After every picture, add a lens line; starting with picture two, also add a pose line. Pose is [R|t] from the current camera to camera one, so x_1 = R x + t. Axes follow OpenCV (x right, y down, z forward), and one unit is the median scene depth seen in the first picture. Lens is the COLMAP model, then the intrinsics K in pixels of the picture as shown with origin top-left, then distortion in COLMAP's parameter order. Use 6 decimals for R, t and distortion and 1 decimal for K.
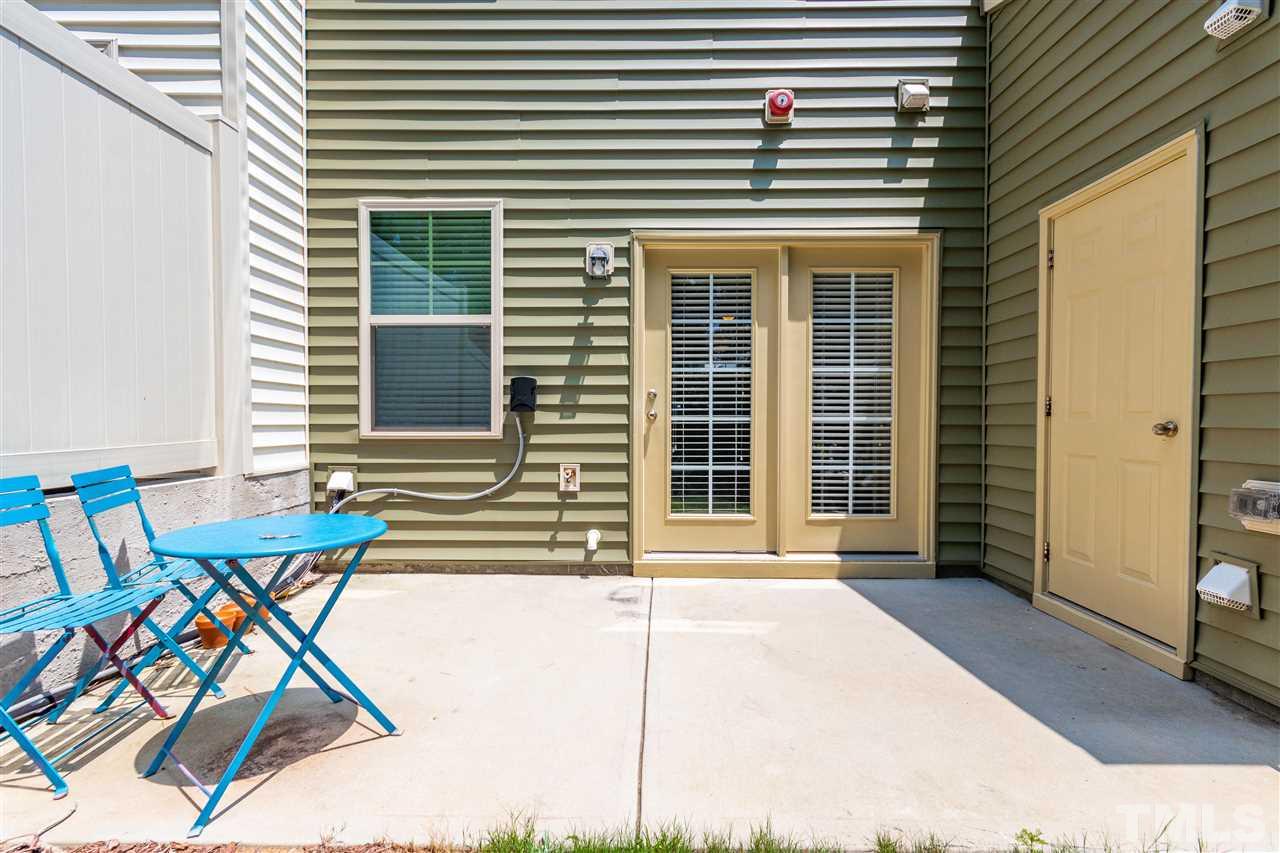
lens RADIAL K [[591.8, 0, 639.1], [0, 591.8, 424.1], [0, 0, 1]] dist [0.002559, 0.000051]
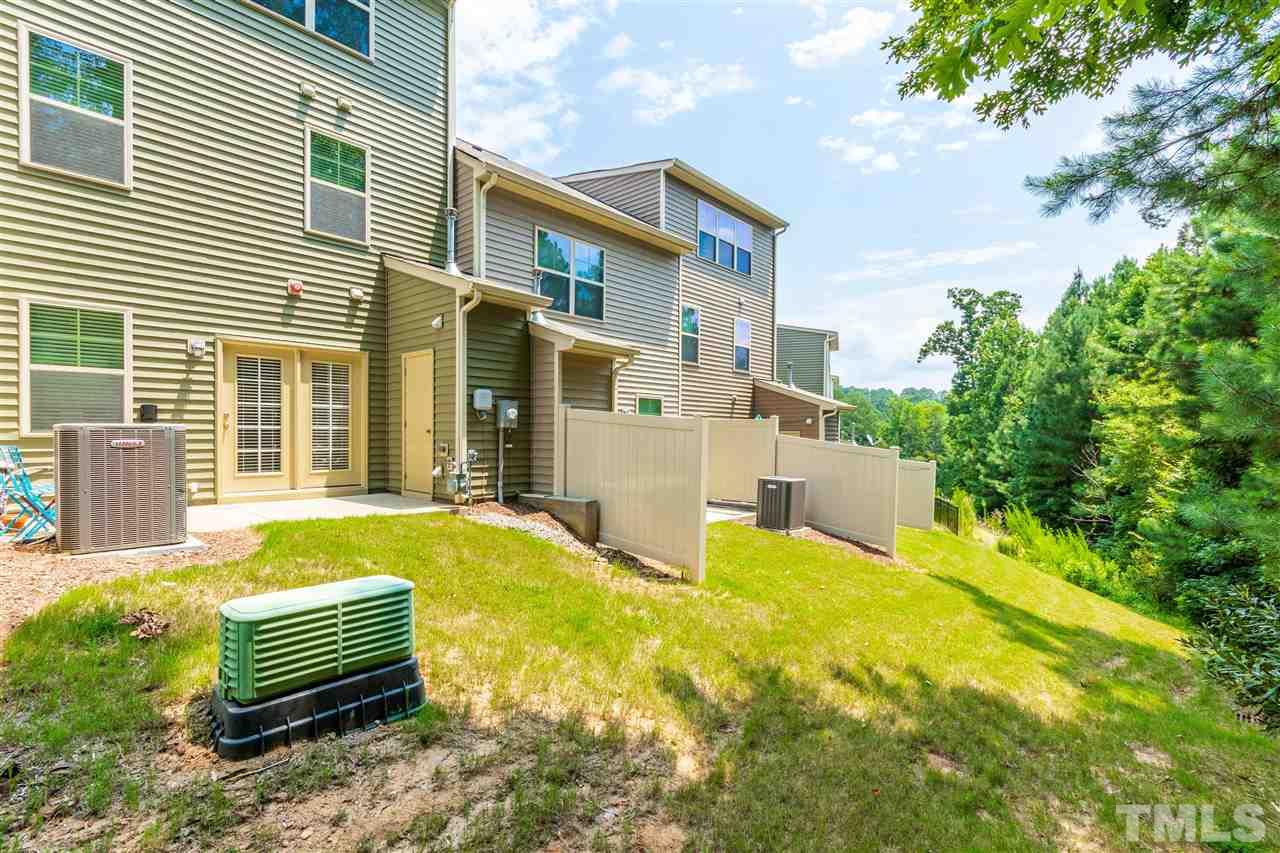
lens RADIAL K [[585.2, 0, 637.1], [0, 585.2, 444.1], [0, 0, 1]] dist [0.000340, -0.000043]
pose [[0.666633, -0.011343, 0.745300, -0.547536], [0.001669, 0.999904, 0.013726, 0.025495], [-0.745384, -0.007906, 0.666588, -1.413537]]
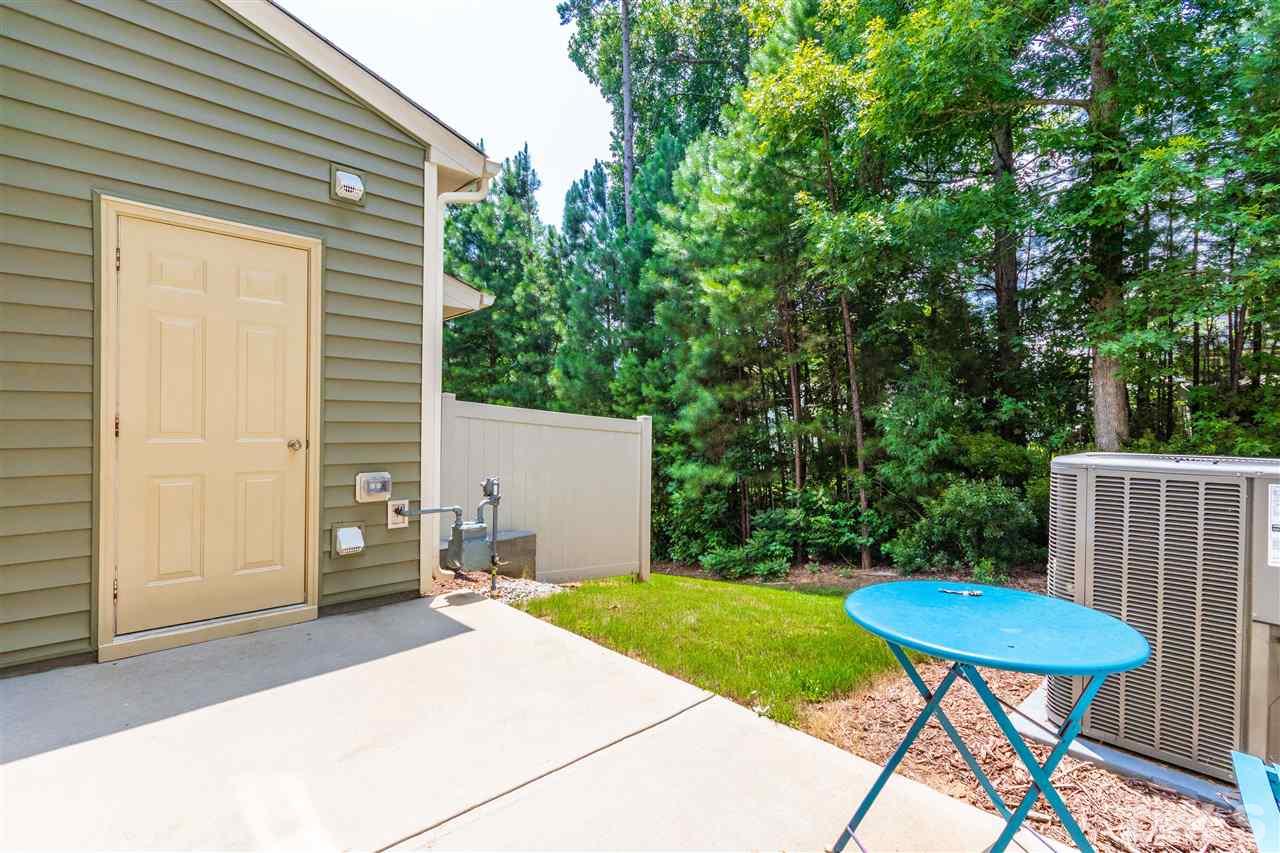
lens RADIAL K [[591.8, 0, 639.1], [0, 591.8, 424.1], [0, 0, 1]] dist [0.002559, 0.000051]
pose [[-0.696236, -0.009417, 0.717751, -0.400400], [-0.001803, 0.999934, 0.011371, -0.035777], [-0.717811, 0.006623, -0.696207, 0.878862]]
